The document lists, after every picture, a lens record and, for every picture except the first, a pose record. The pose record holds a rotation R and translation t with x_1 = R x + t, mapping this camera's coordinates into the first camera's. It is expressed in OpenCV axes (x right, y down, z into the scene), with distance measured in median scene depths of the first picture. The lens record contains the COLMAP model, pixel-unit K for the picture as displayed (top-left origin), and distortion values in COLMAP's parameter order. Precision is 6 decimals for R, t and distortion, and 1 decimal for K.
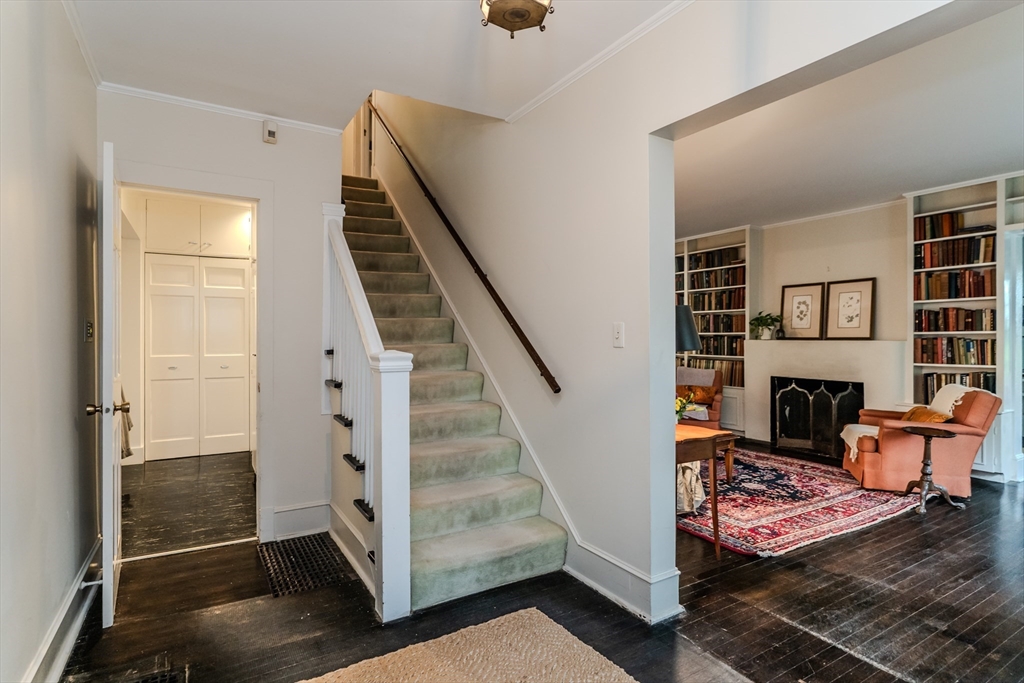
lens RADIAL K [[521.5, 0, 504.6], [0, 521.5, 338.0], [0, 0, 1]] dist [0.001748, 0.000657]
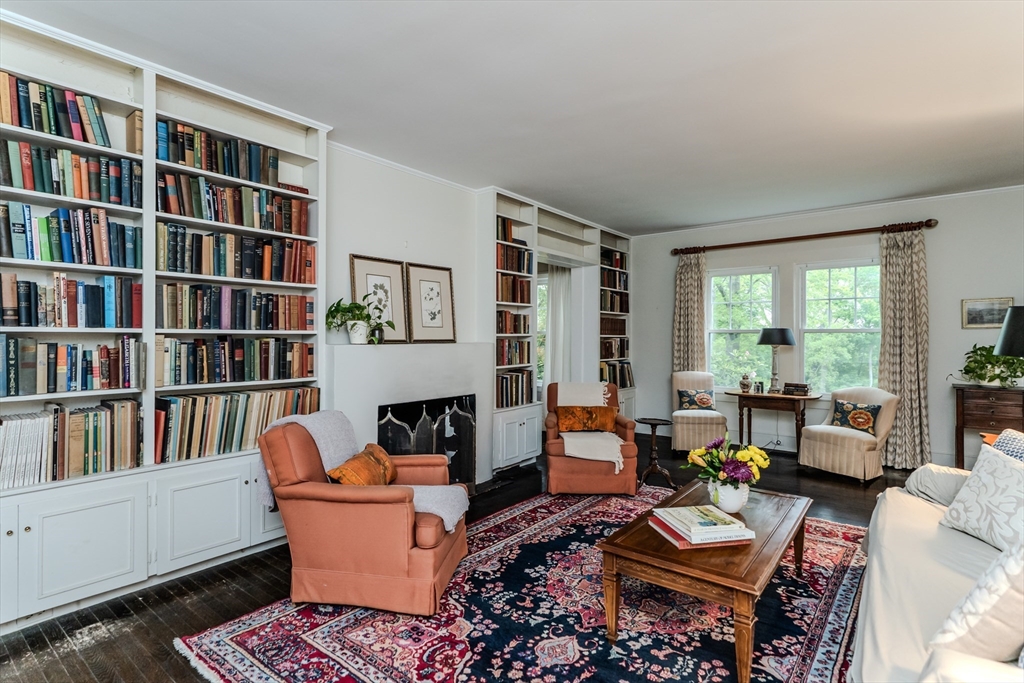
lens RADIAL K [[508.6, 0, 512.0], [0, 508.6, 341.5], [0, 0, 1]] dist [-0.002789, -0.000043]
pose [[-0.357066, -0.005830, 0.934061, -0.096003], [0.001952, 0.999974, 0.006987, -0.003967], [-0.934077, 0.004318, -0.357045, 1.302177]]
